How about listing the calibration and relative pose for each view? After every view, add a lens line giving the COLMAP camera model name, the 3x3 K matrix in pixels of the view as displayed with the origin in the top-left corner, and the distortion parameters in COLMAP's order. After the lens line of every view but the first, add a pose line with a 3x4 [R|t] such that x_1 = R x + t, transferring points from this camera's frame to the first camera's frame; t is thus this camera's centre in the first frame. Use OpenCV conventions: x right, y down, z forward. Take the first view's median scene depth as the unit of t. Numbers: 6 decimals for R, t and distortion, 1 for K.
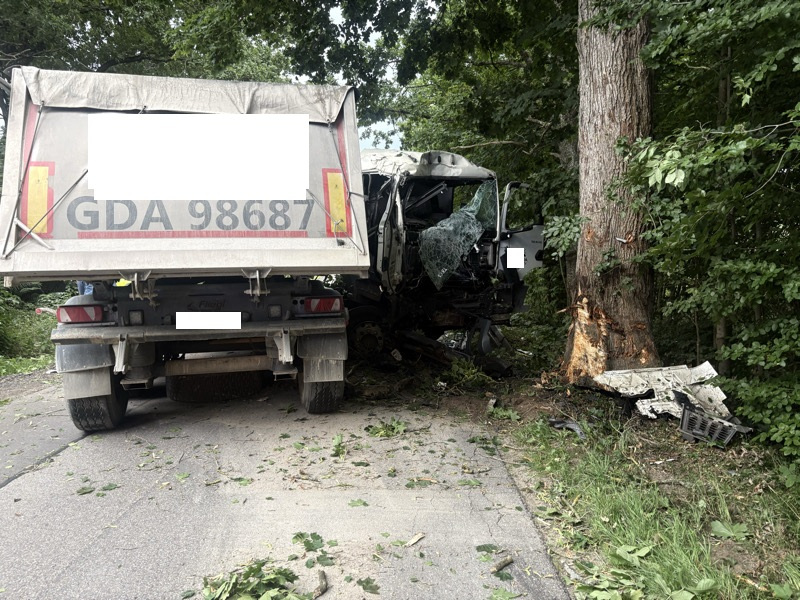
lens RADIAL K [[616.1, 0, 405.5], [0, 616.1, 300.5], [0, 0, 1]] dist [0.054757, -0.071331]
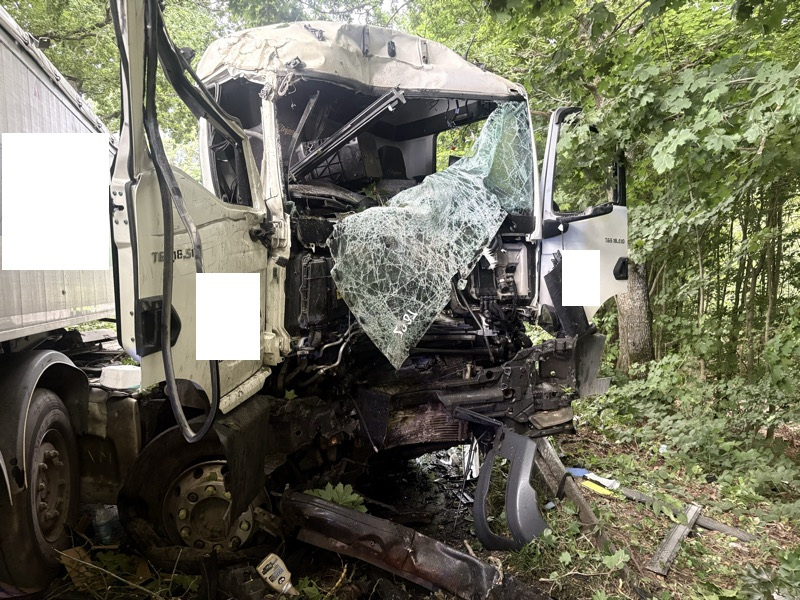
lens RADIAL K [[616.1, 0, 405.5], [0, 616.1, 300.5], [0, 0, 1]] dist [0.054757, -0.071331]
pose [[0.999124, -0.039910, -0.012614, 0.063335], [0.039483, 0.998692, -0.032492, -0.045184], [0.013894, 0.031965, 0.999392, 0.590612]]
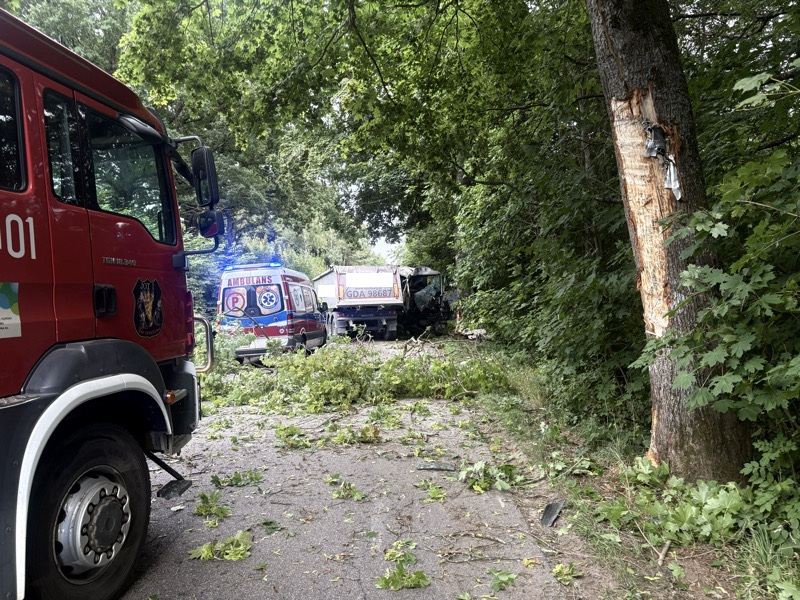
lens RADIAL K [[616.1, 0, 405.5], [0, 616.1, 300.5], [0, 0, 1]] dist [0.054757, -0.071331]
pose [[0.999751, -0.021116, -0.007222, -0.001804], [0.020503, 0.996865, -0.076415, 0.153107], [0.008813, 0.076248, 0.997050, -1.997104]]
